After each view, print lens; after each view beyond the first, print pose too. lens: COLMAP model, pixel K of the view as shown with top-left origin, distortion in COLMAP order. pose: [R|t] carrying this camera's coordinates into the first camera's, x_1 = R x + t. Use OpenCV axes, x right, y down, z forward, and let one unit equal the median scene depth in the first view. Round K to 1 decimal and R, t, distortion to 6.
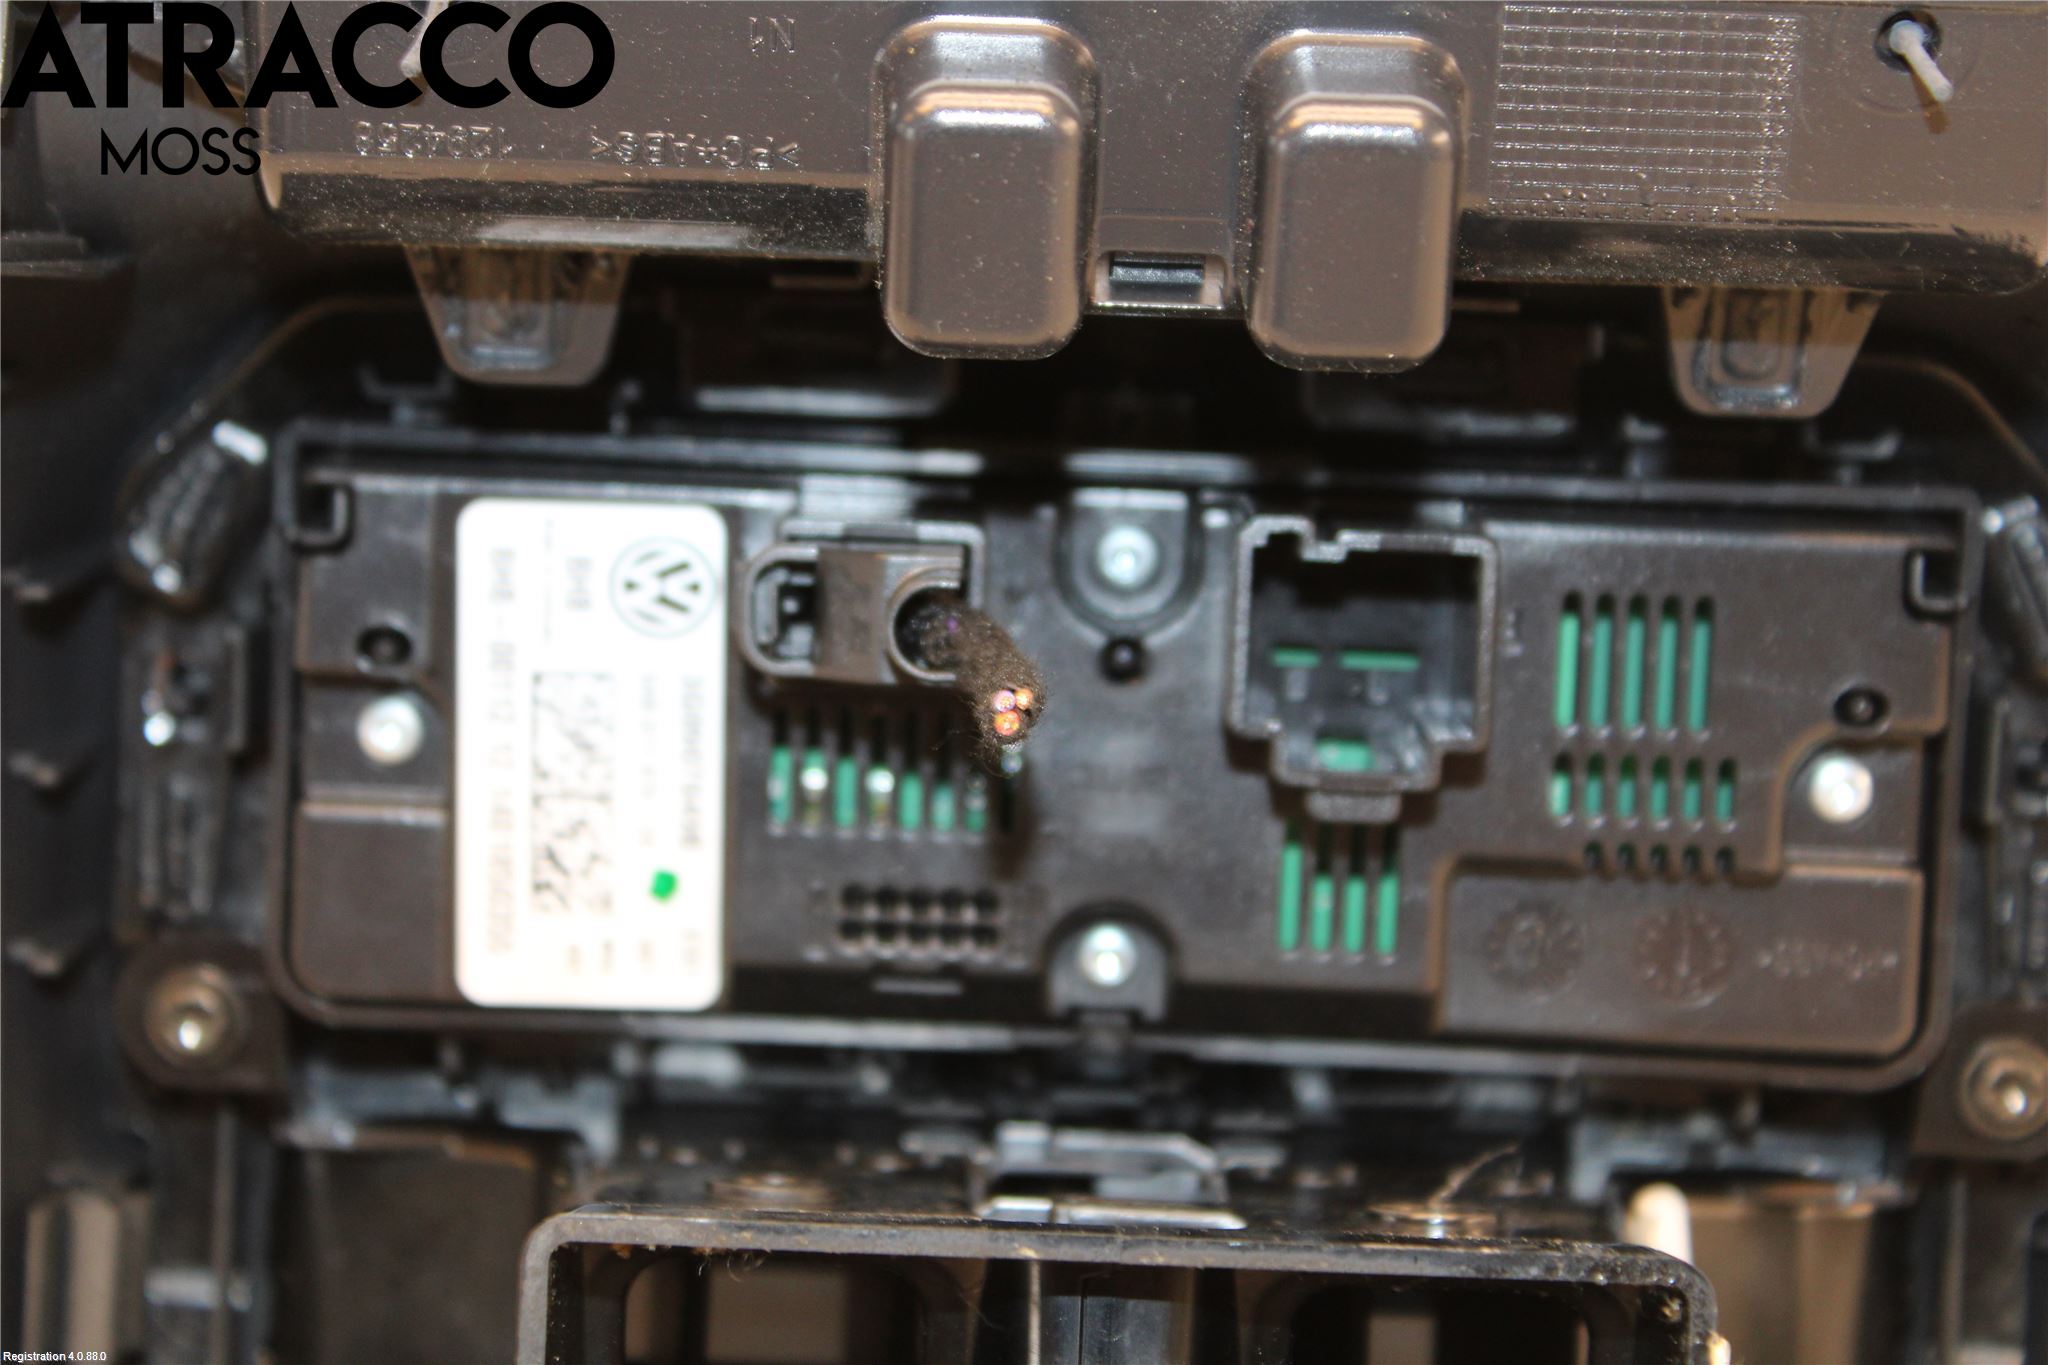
lens RADIAL K [[5204.4, 0, 1024.0], [0, 5204.4, 682.5], [0, 0, 1]] dist [0.107706, 0.344722]
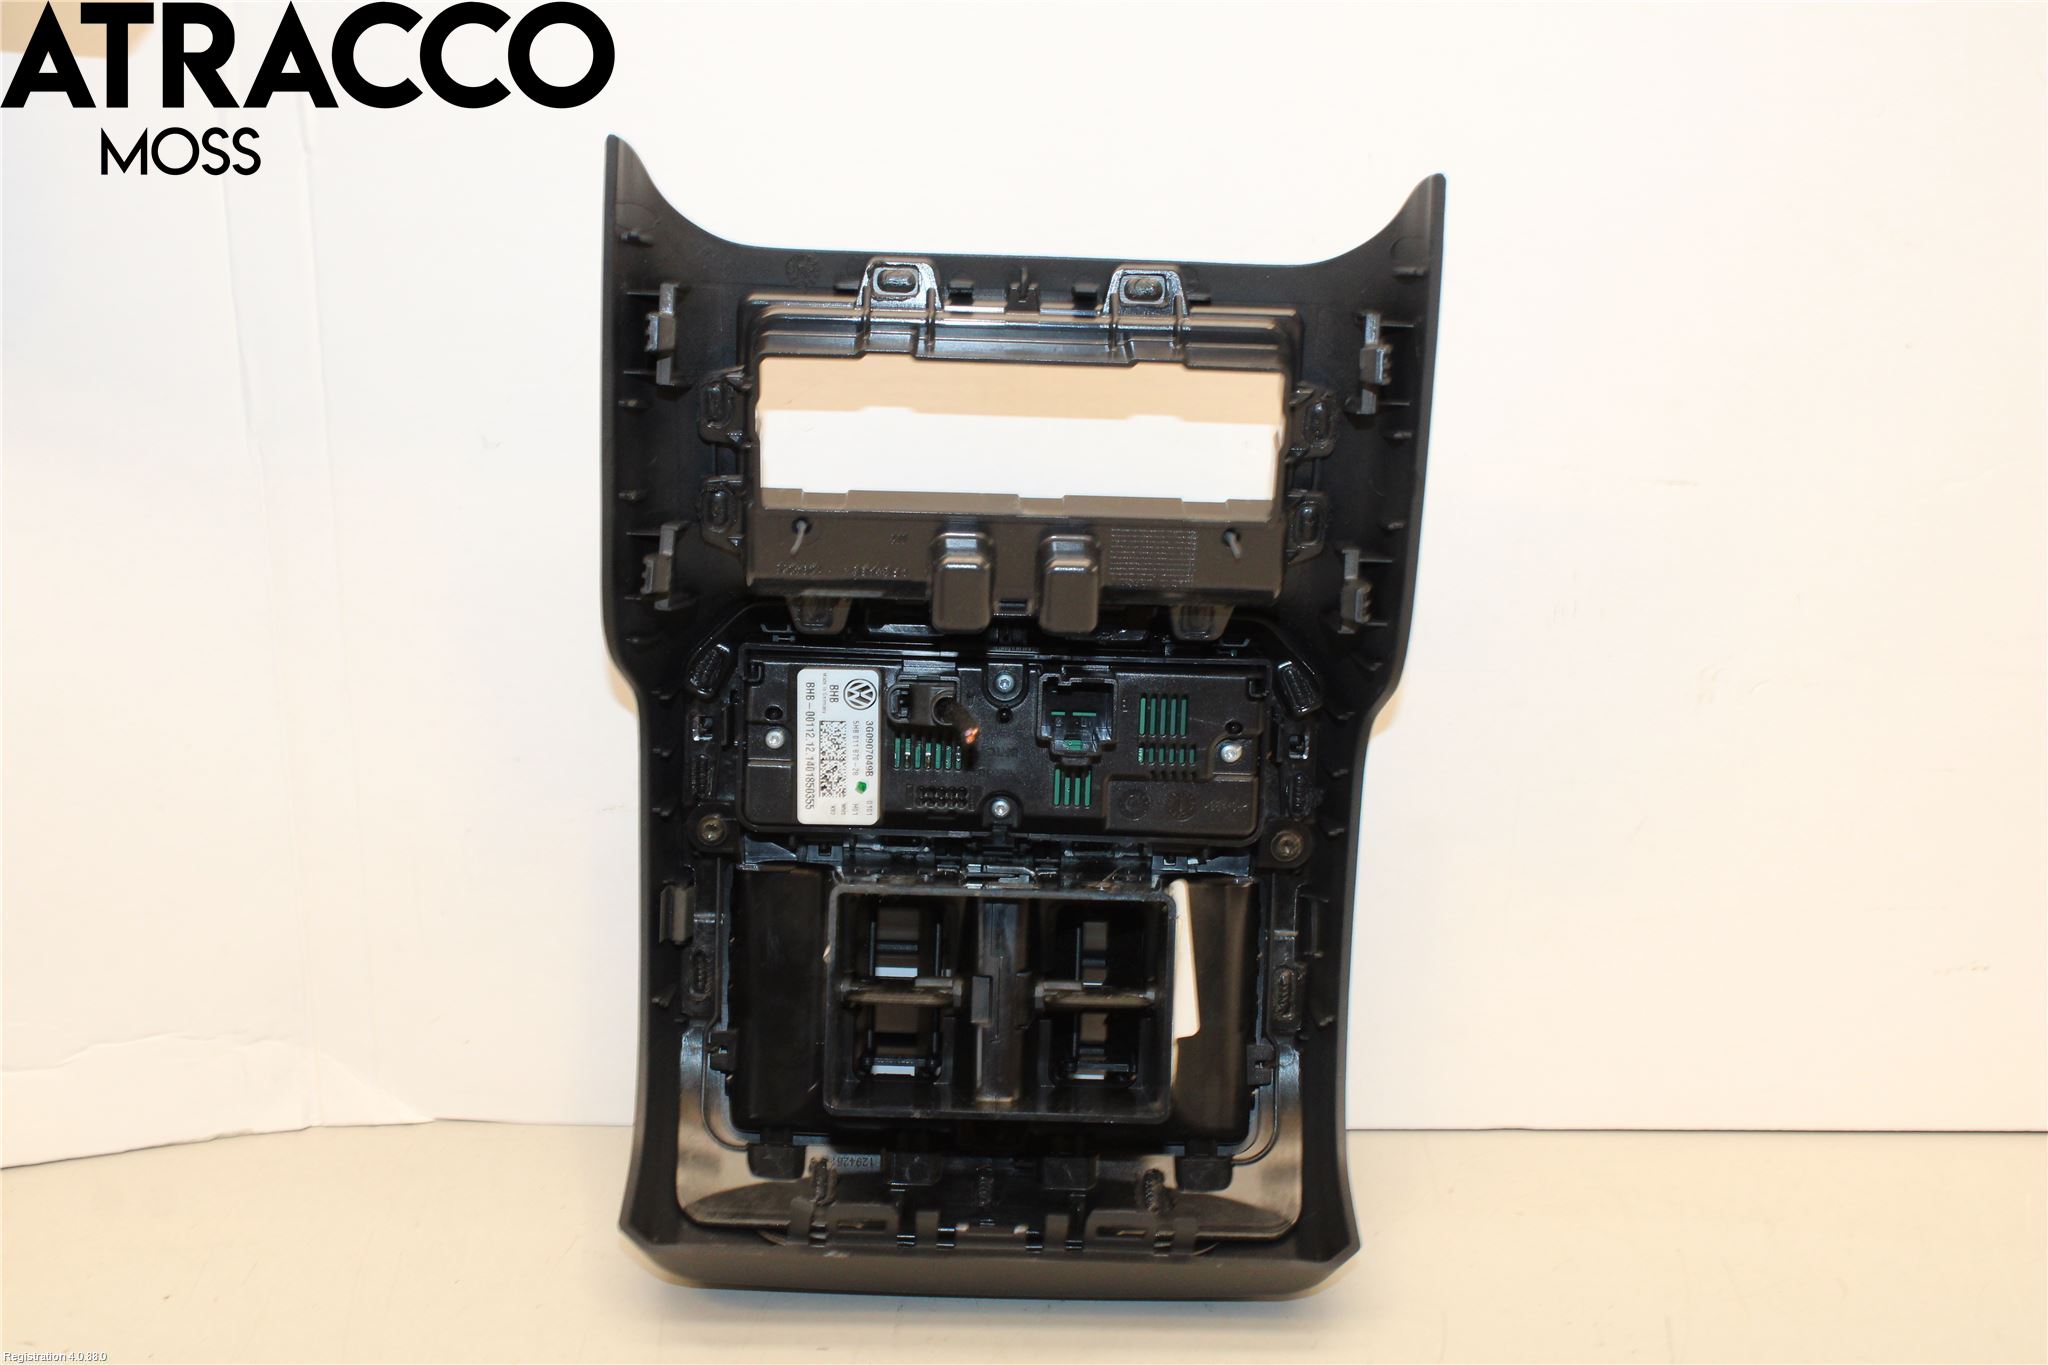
lens RADIAL K [[2676.7, 0, 1024.0], [0, 2676.7, 682.5], [0, 0, 1]] dist [-0.020877, -0.003763]
pose [[0.999741, -0.009744, 0.020588, -0.002666], [0.009625, 0.999937, 0.005861, -0.033811], [-0.020644, -0.005661, 0.999771, -0.641920]]
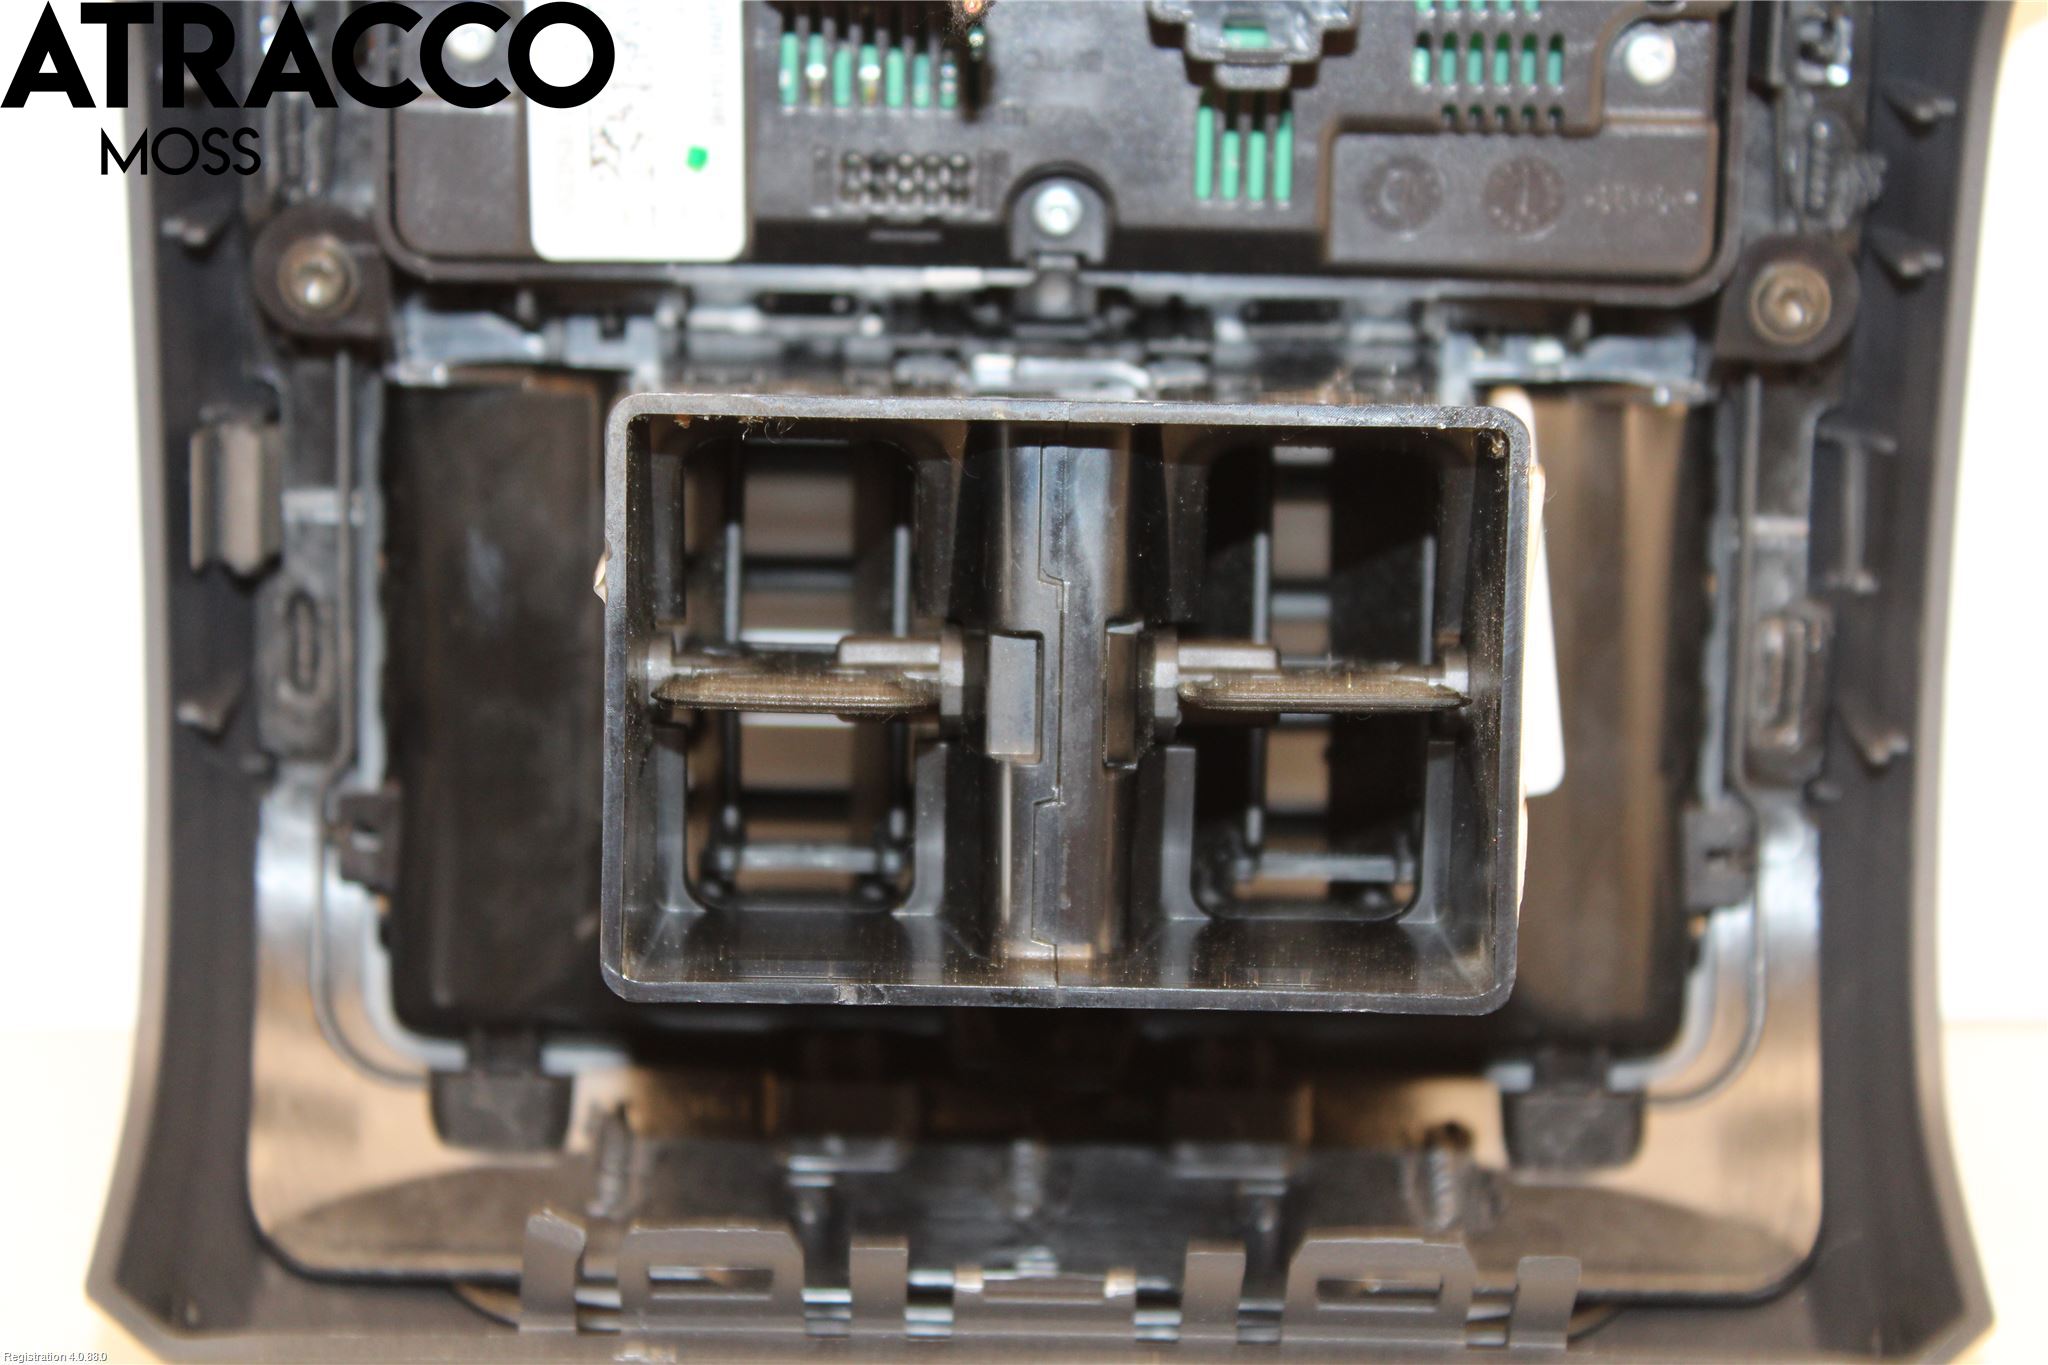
lens RADIAL K [[5204.4, 0, 1024.0], [0, 5204.4, 682.5], [0, 0, 1]] dist [0.107706, 0.344722]
pose [[0.999731, -0.022623, 0.005115, -0.000818], [0.021926, 0.993726, 0.109675, 0.028855], [-0.007564, -0.109534, 0.993954, -0.242874]]
